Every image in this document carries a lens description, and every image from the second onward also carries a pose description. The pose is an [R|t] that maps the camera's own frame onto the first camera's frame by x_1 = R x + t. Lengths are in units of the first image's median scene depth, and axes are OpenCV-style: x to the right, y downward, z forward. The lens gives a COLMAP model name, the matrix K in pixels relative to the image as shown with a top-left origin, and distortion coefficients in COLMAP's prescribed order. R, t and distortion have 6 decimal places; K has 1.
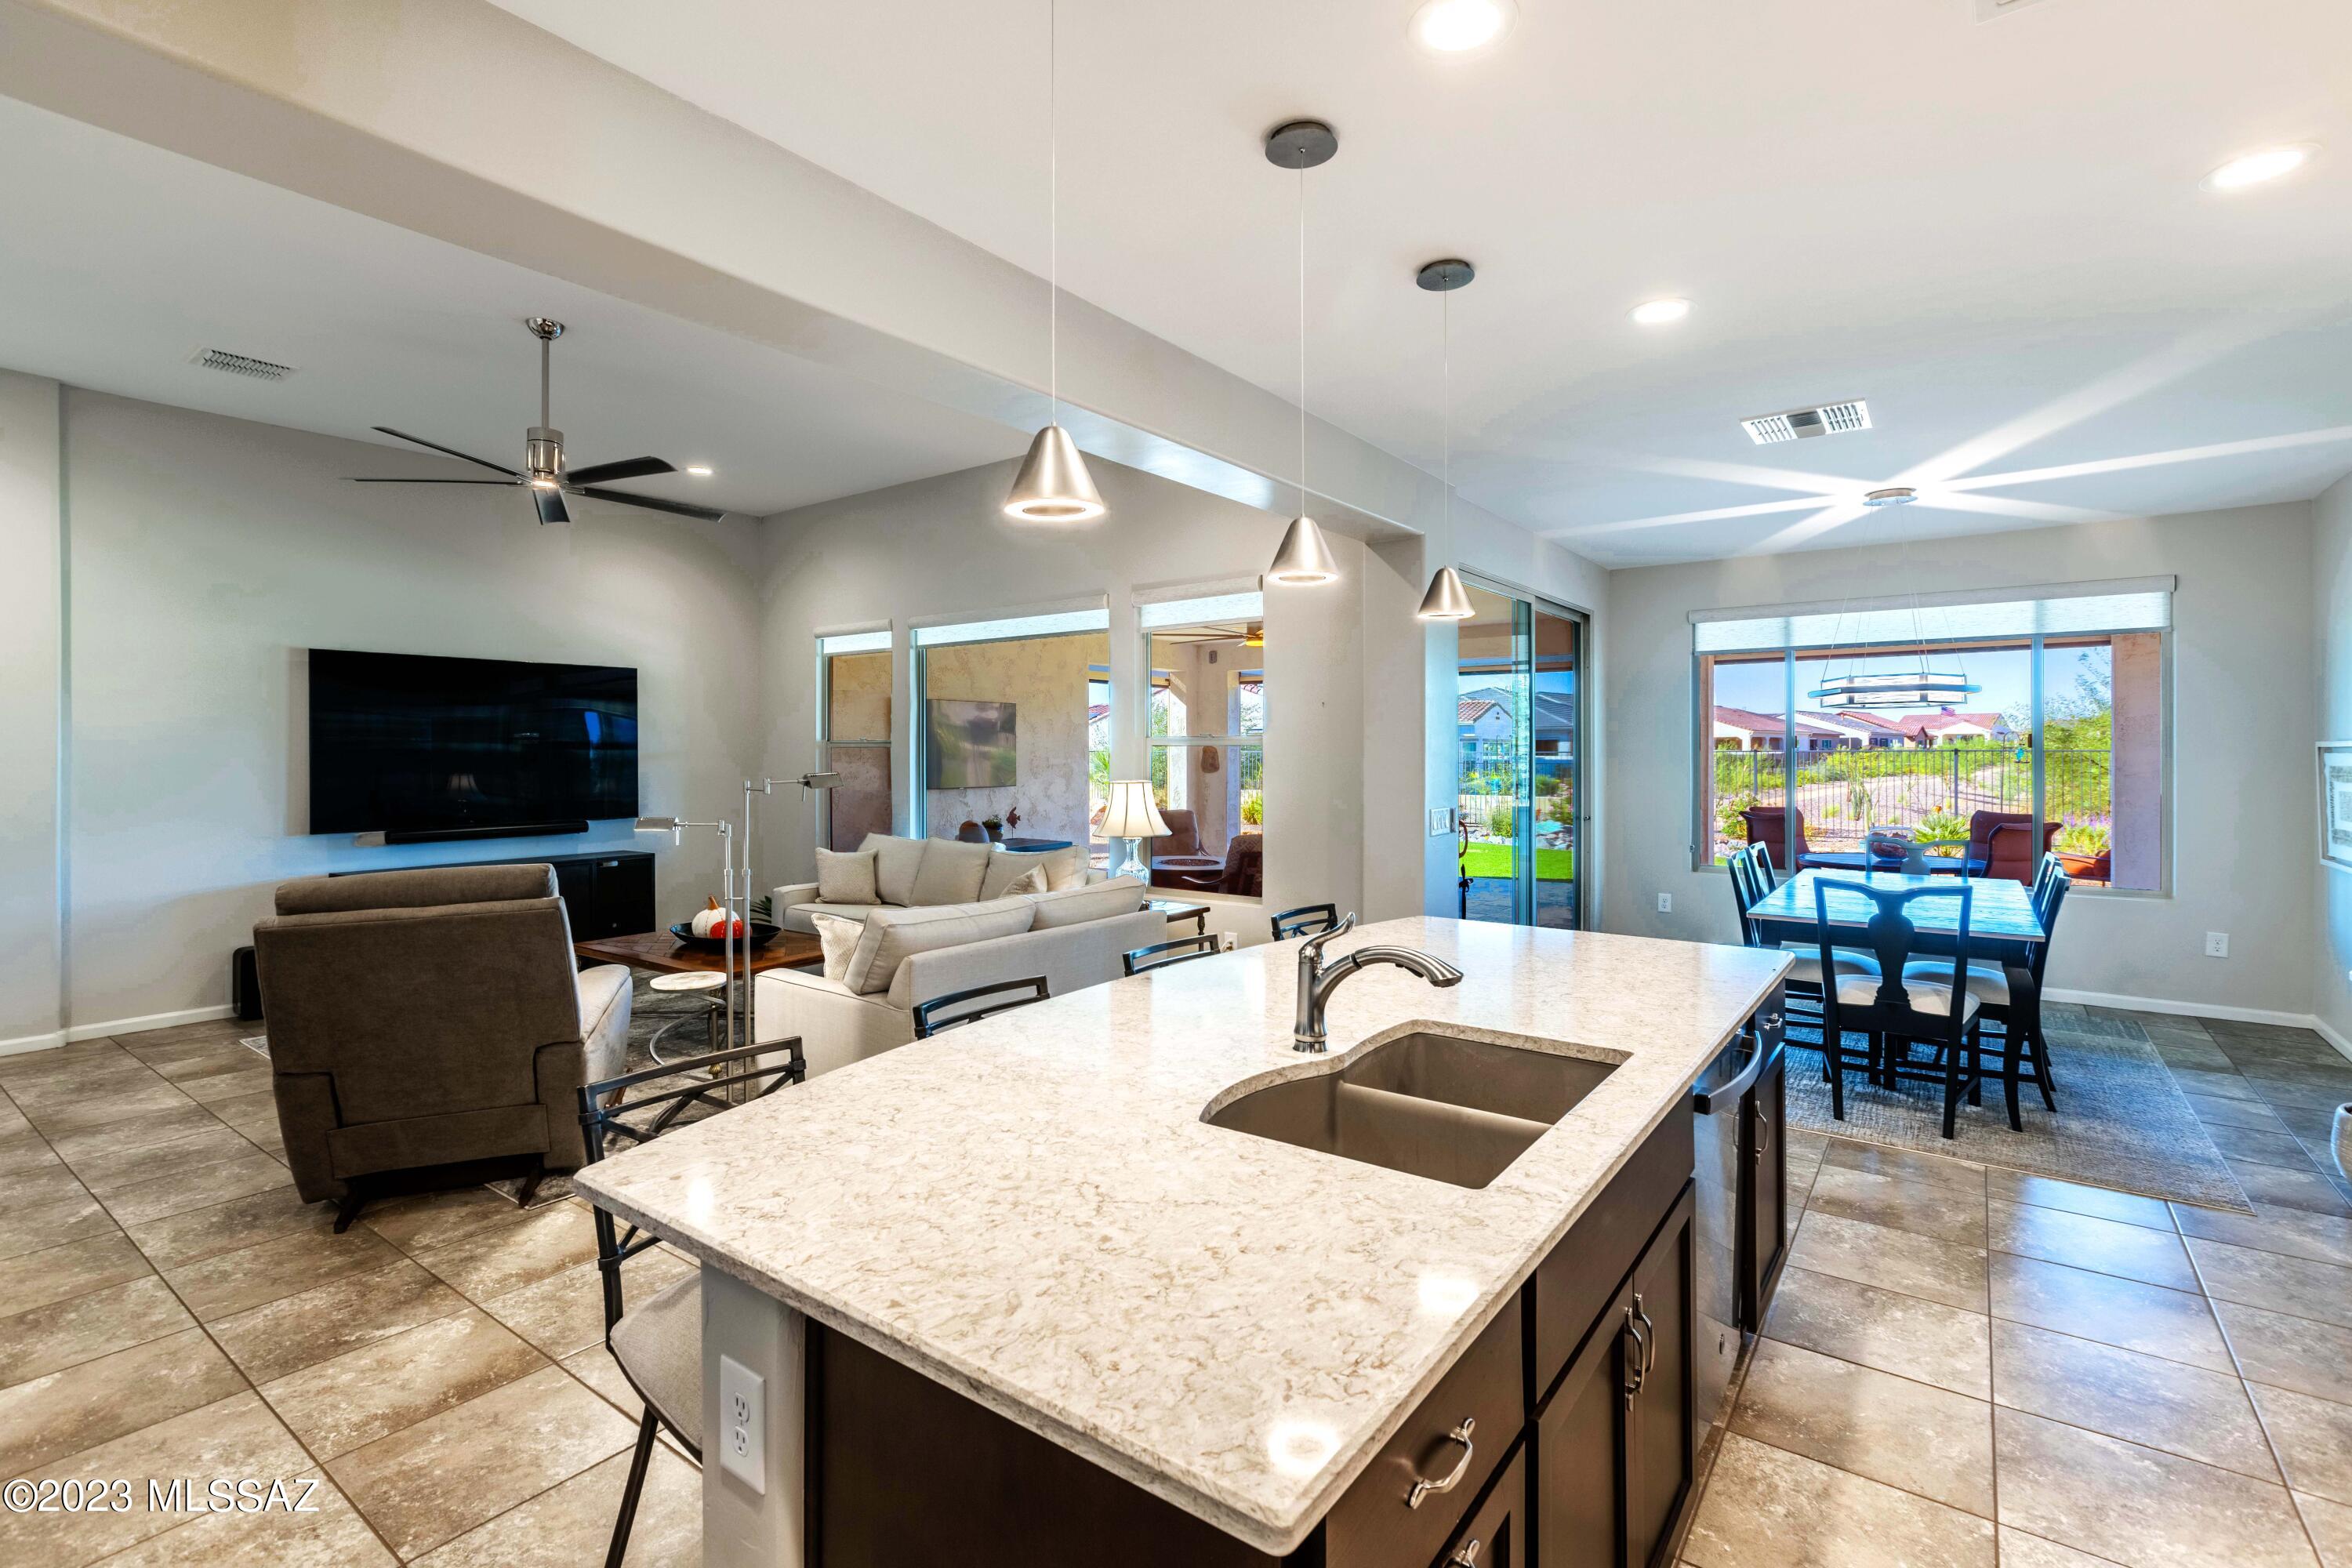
lens RADIAL K [[1078.6, 0, 1152.7], [0, 1078.6, 775.9], [0, 0, 1]] dist [0.016839, -0.005693]
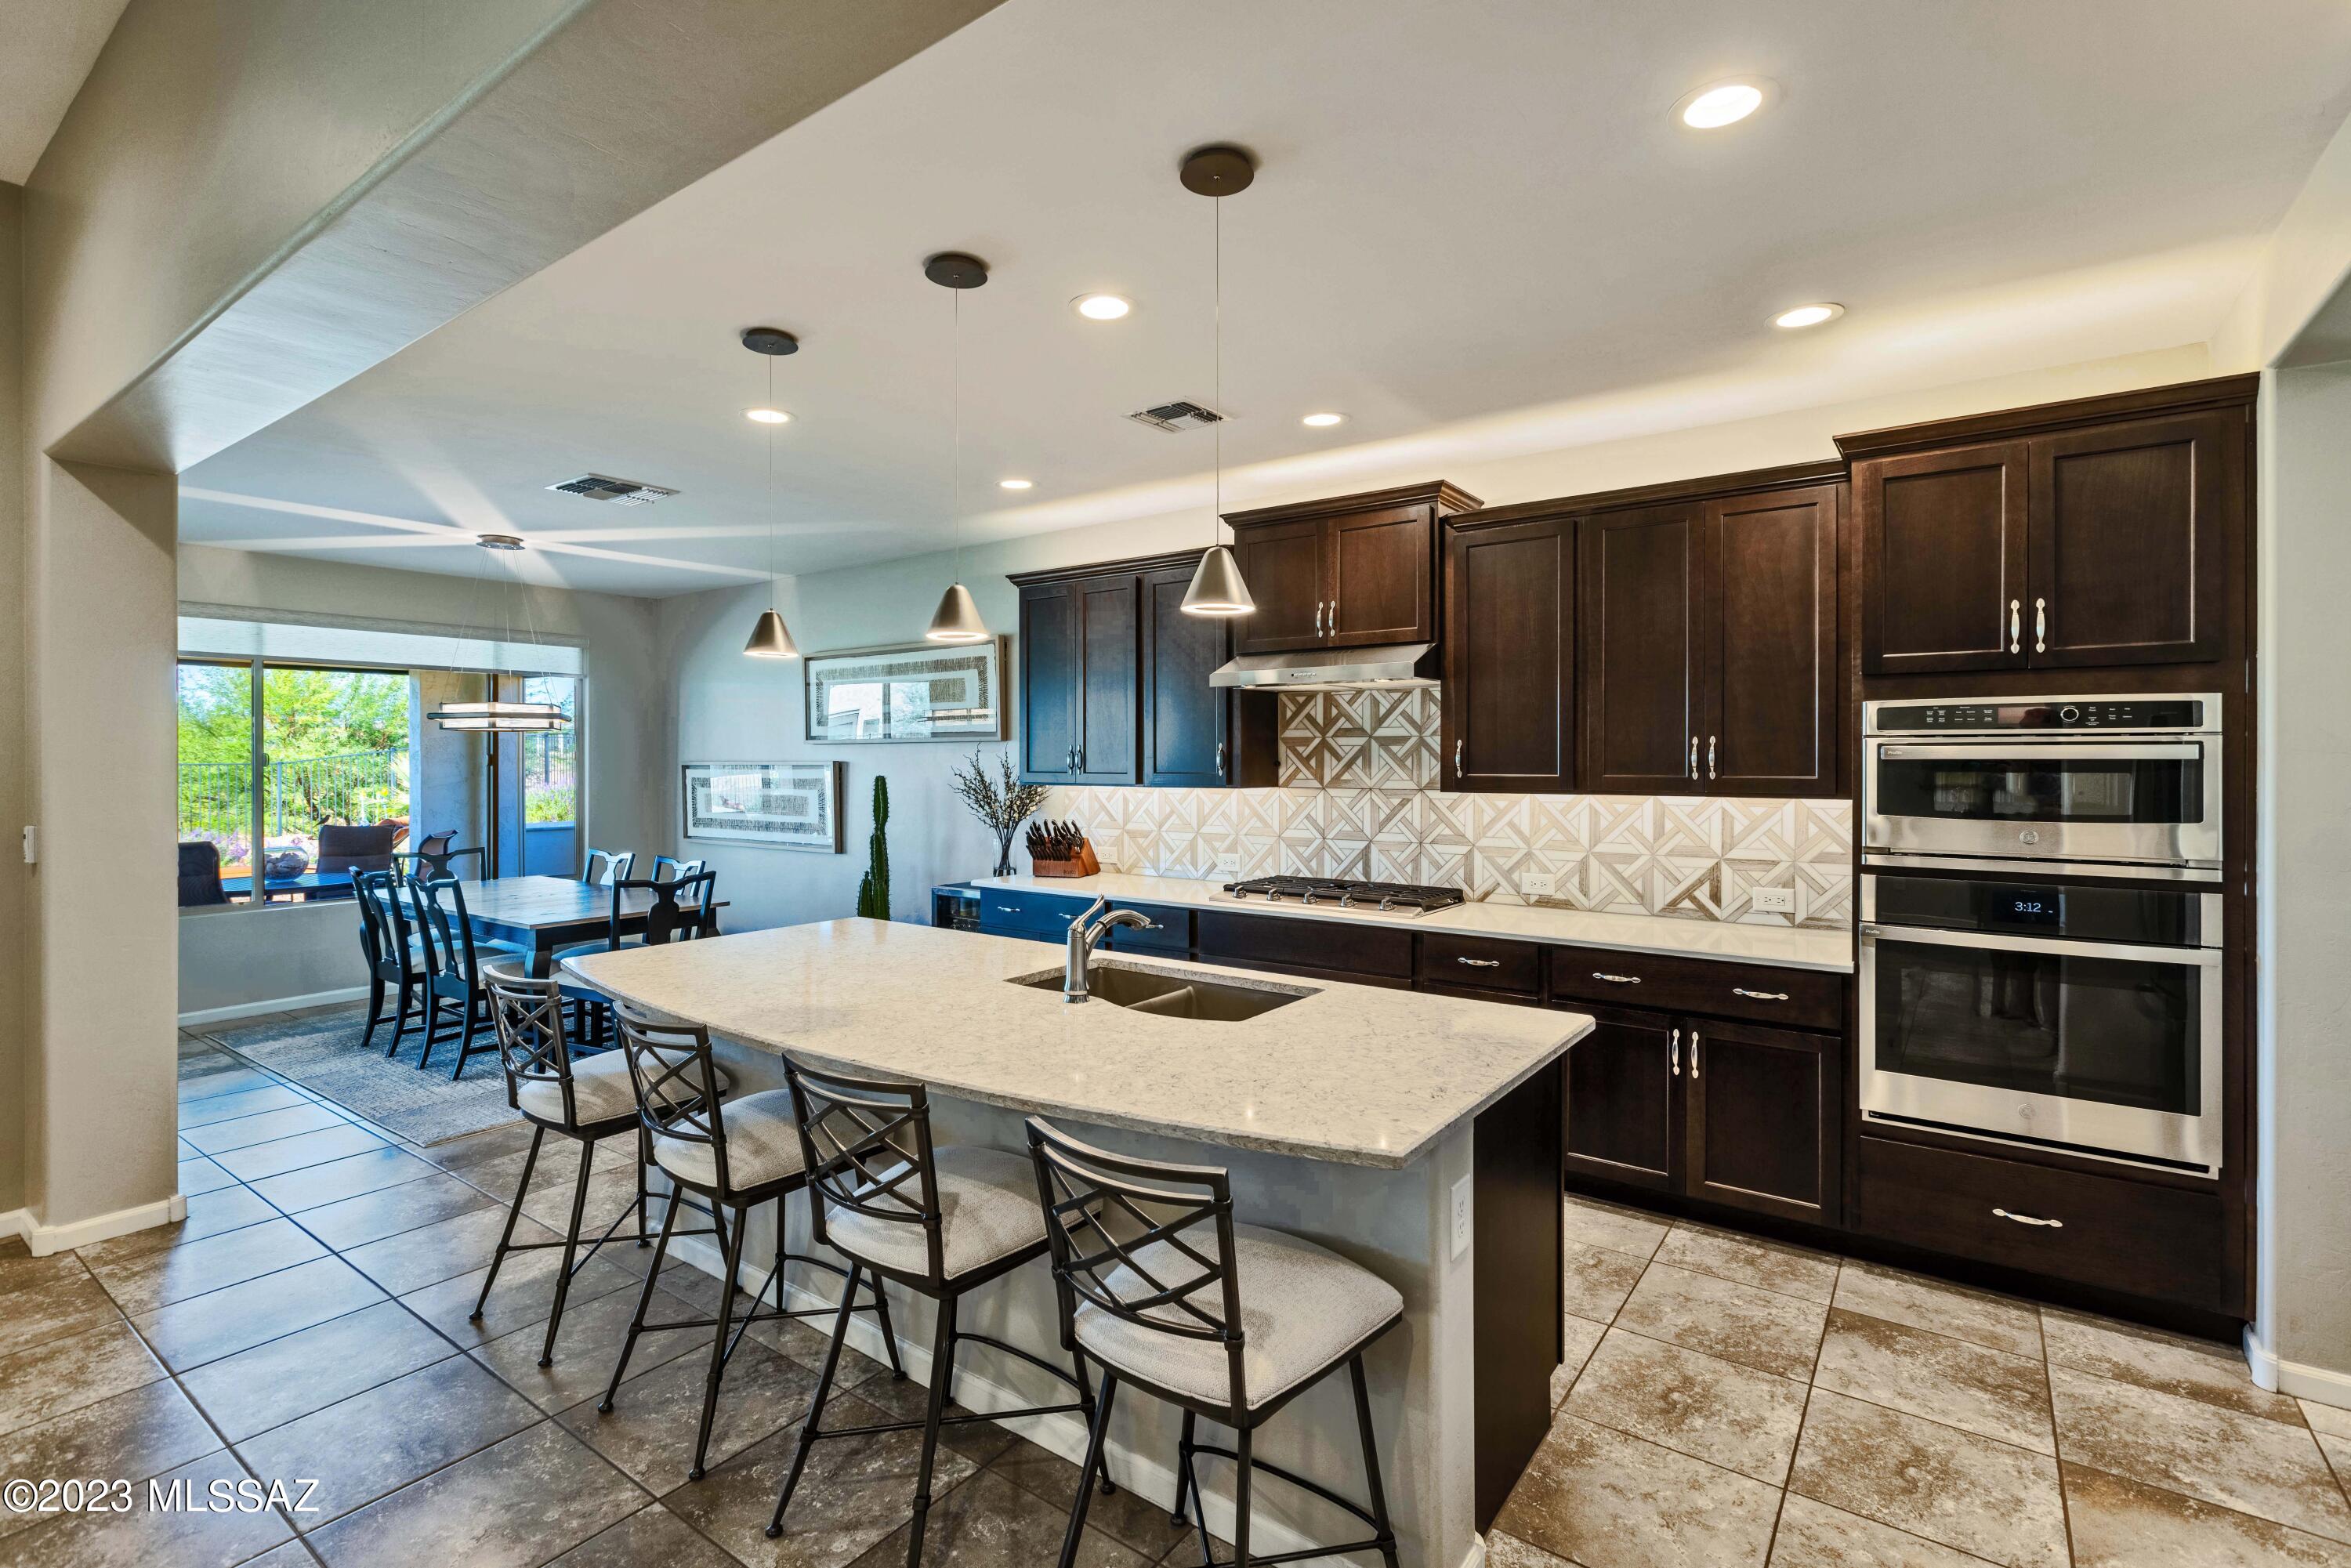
lens RADIAL K [[1078.1, 0, 1180.2], [0, 1078.1, 761.7], [0, 0, 1]] dist [0.016839, -0.005693]
pose [[-0.028033, -0.003160, 0.999602, -0.448947], [0.025062, 0.999678, 0.003863, -0.019012], [-0.999293, 0.025160, -0.027945, 0.332061]]
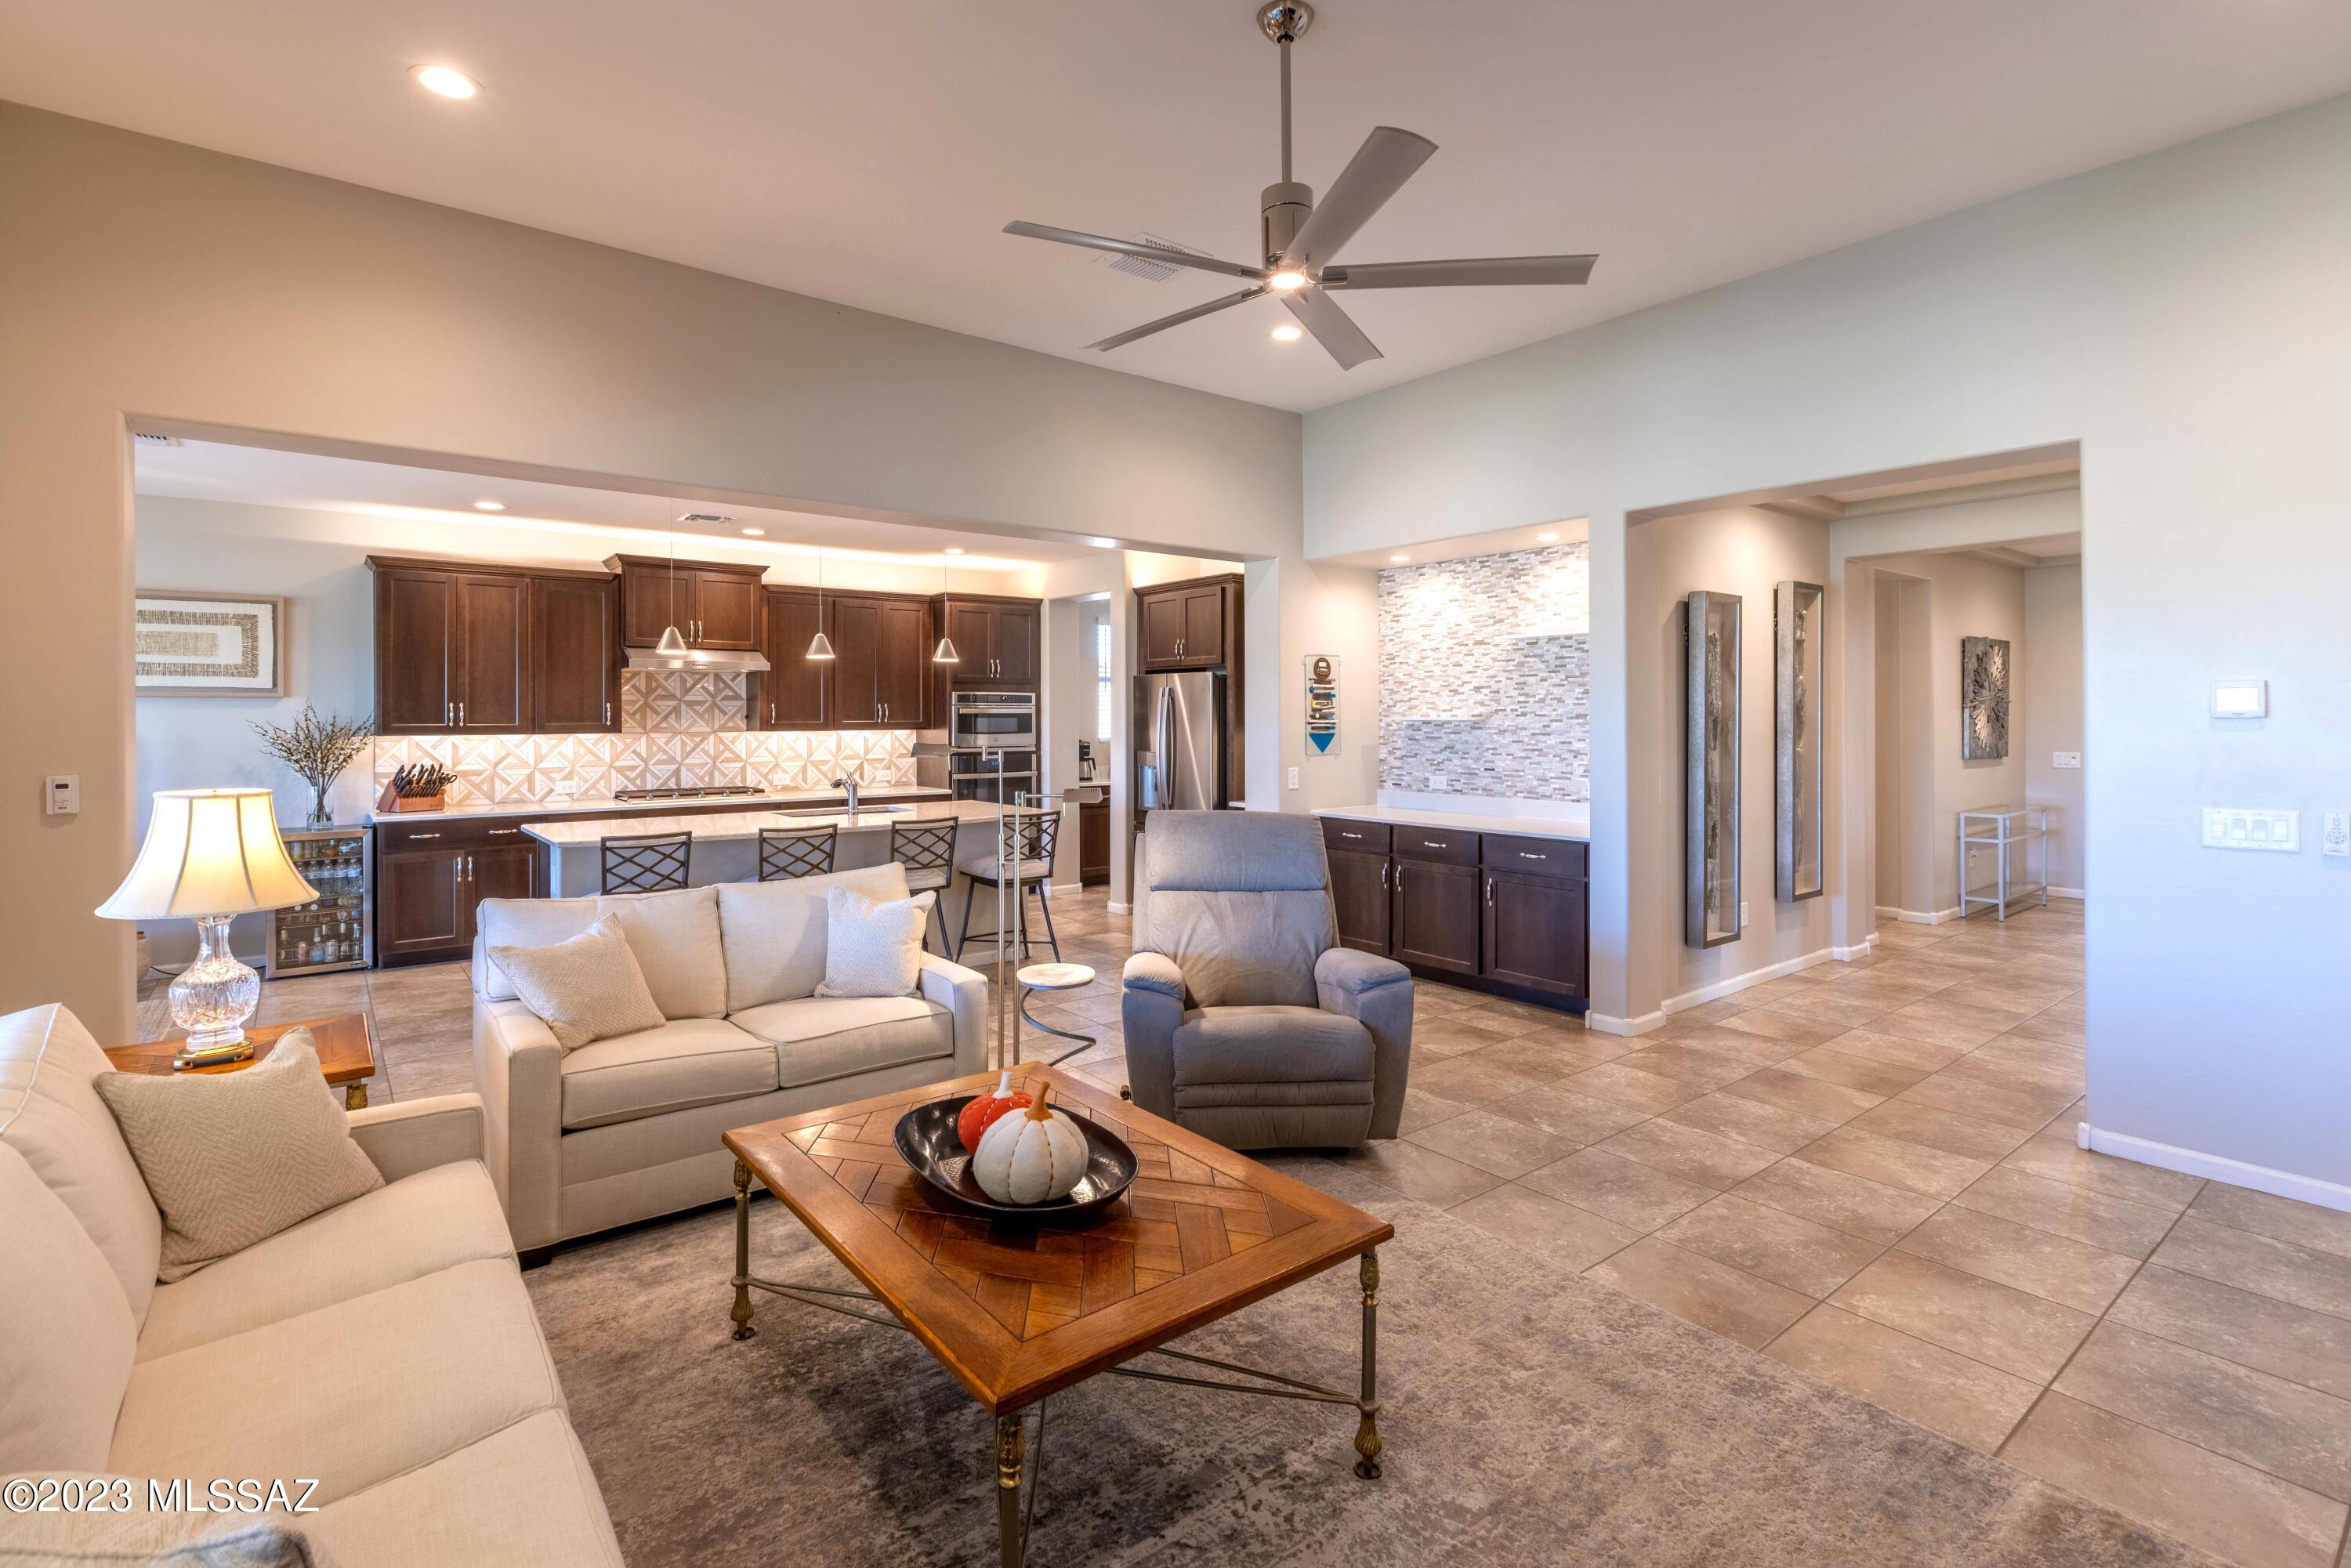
lens RADIAL K [[1078.1, 0, 1171.1], [0, 1078.1, 711.7], [0, 0, 1]] dist [0.016839, -0.005693]
pose [[-0.969974, 0.007715, 0.243085, -0.564825], [0.011905, 0.999805, 0.015772, -0.032413], [-0.242916, 0.018193, -0.969877, 1.416163]]
